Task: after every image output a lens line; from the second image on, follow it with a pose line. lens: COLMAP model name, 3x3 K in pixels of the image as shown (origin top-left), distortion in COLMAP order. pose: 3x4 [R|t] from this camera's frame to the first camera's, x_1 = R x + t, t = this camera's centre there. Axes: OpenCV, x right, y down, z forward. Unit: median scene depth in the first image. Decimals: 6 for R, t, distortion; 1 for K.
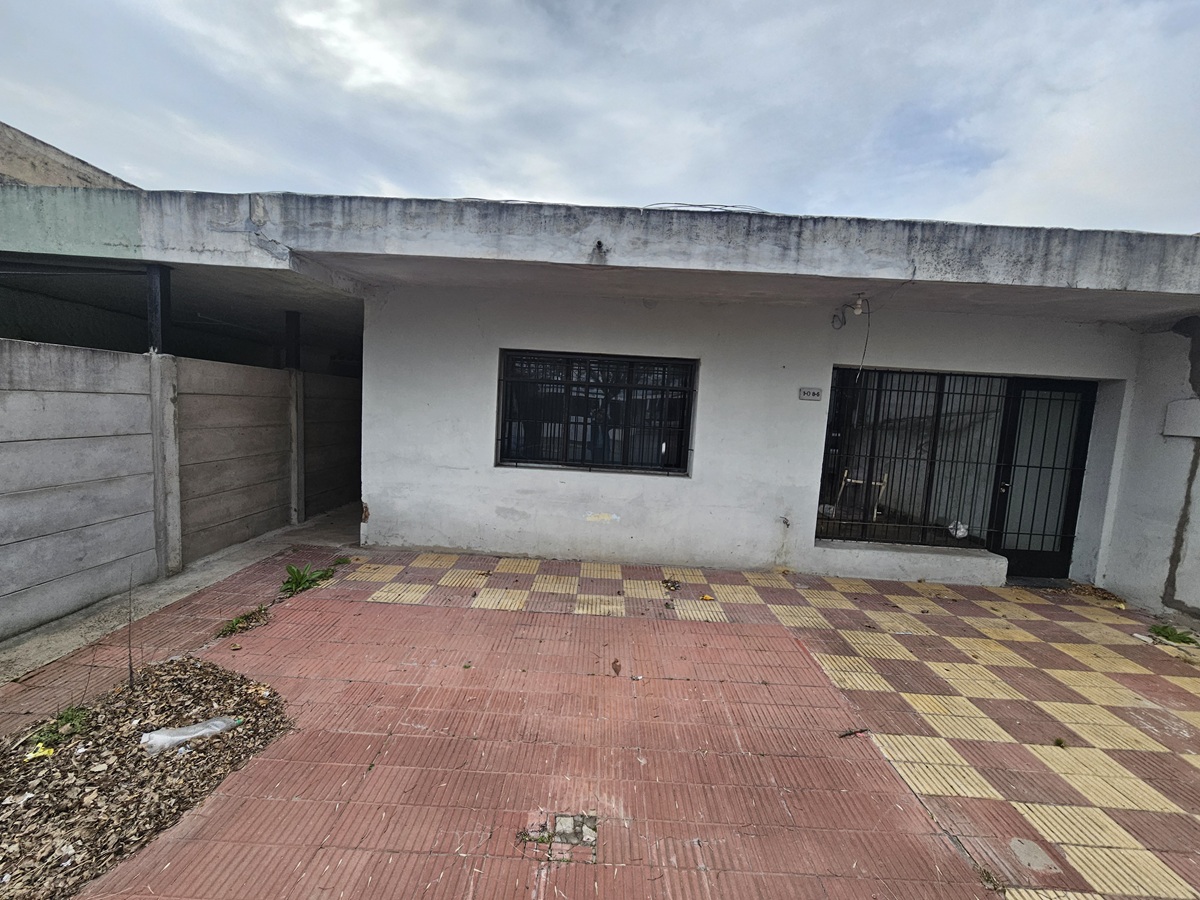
lens RADIAL K [[491.0, 0, 596.2], [0, 491.0, 454.4], [0, 0, 1]] dist [-0.010601, 0.002031]
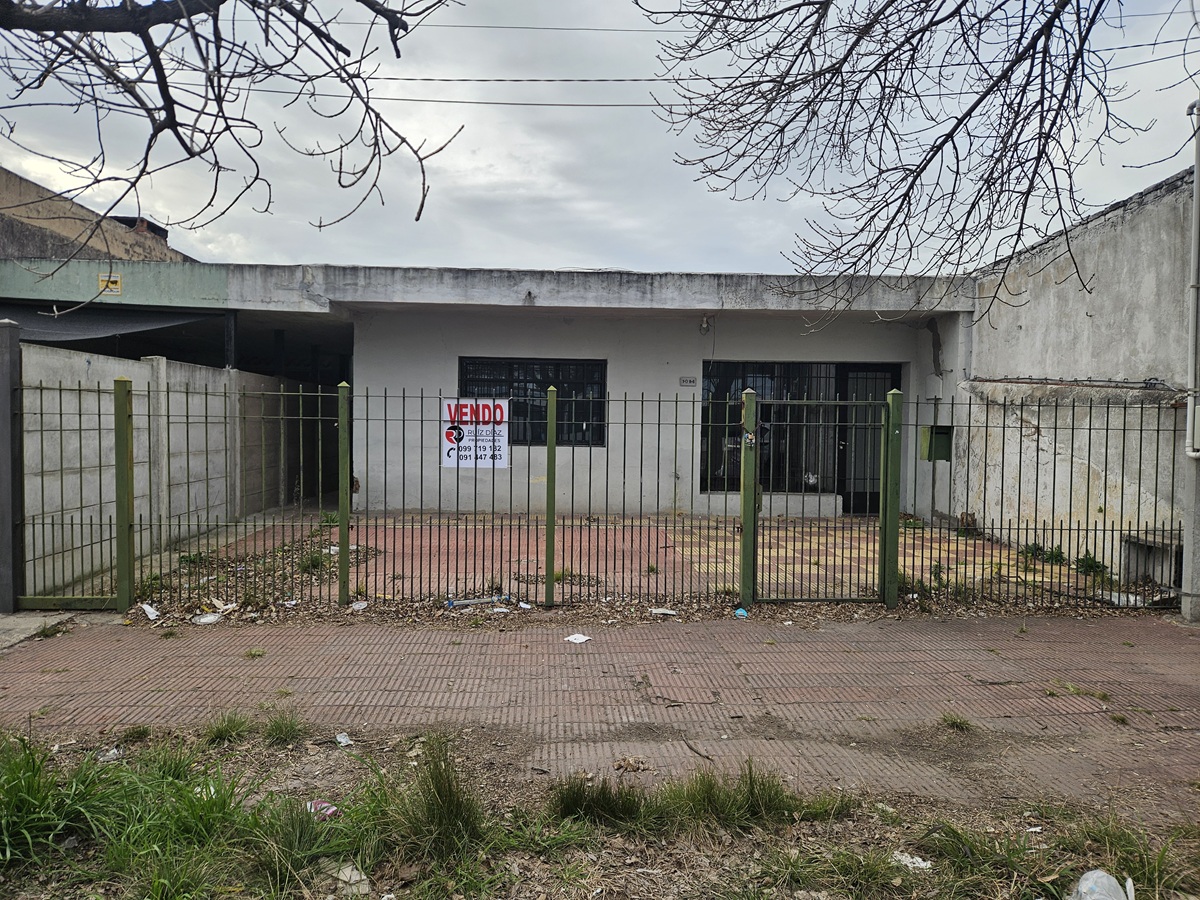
lens RADIAL K [[804.7, 0, 605.4], [0, 804.7, 456.1], [0, 0, 1]] dist [0.057728, -0.045616]
pose [[0.995493, -0.044848, 0.083564, 0.008933], [0.049088, 0.997572, -0.049395, 0.248810], [-0.081146, 0.053275, 0.995277, -1.634086]]
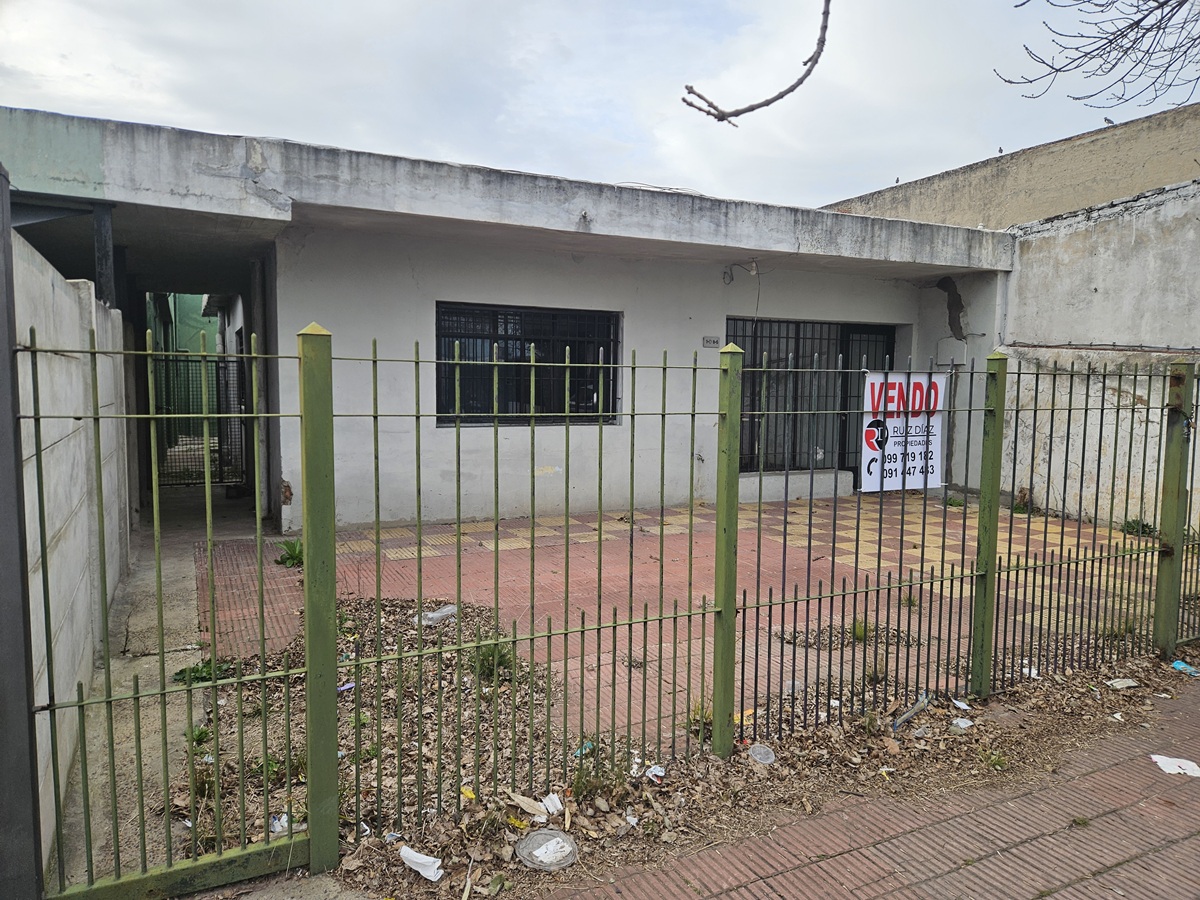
lens RADIAL K [[804.7, 0, 597.1], [0, 804.7, 456.7], [0, 0, 1]] dist [0.057728, -0.045616]
pose [[0.883842, -0.087511, 0.459528, -0.885946], [0.082312, 0.996112, 0.031379, 0.078705], [-0.460487, 0.010090, 0.887609, -0.687409]]
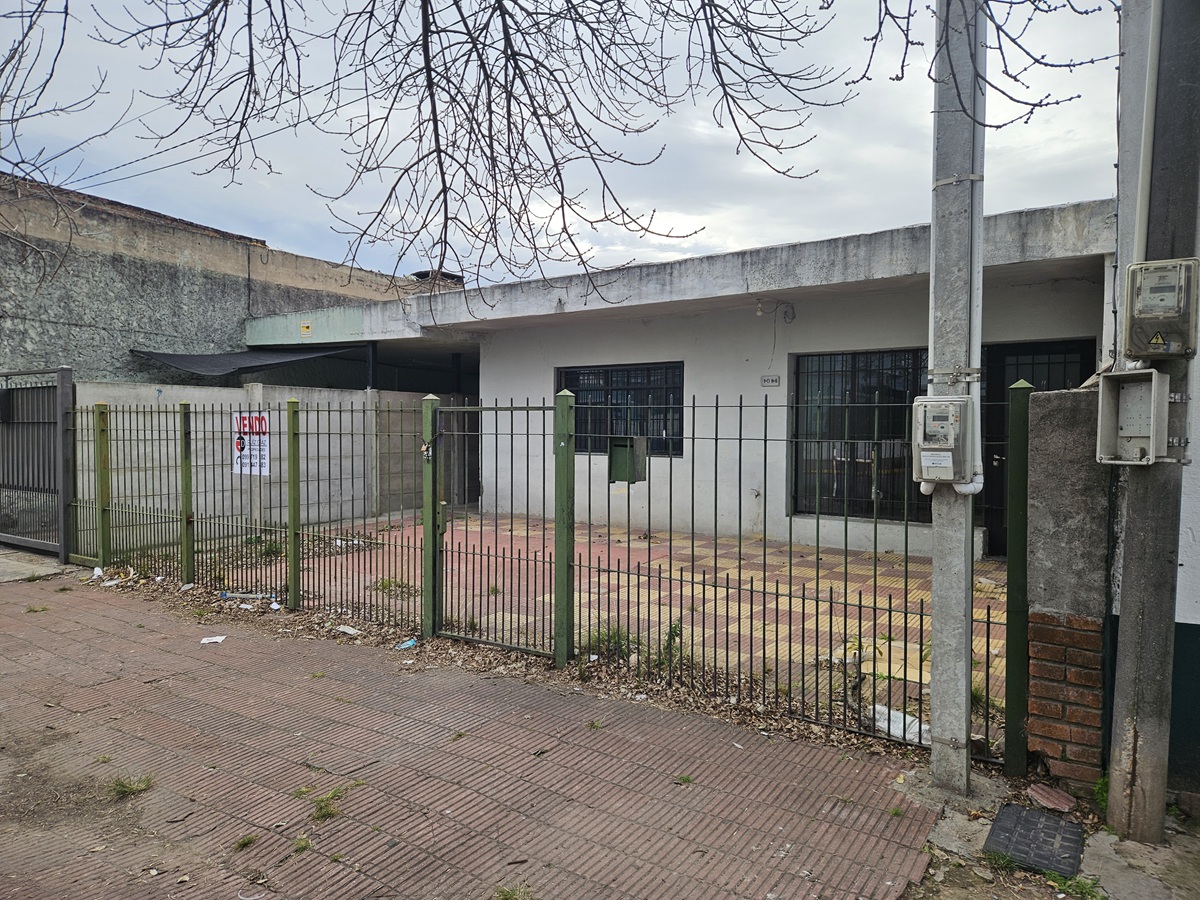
lens RADIAL K [[804.7, 0, 584.2], [0, 804.7, 454.7], [0, 0, 1]] dist [0.057728, -0.045616]
pose [[0.828037, -0.031864, -0.559767, 1.509665], [-0.011919, 0.997158, -0.074393, 0.260969], [0.560546, 0.068272, 0.825304, -1.068955]]
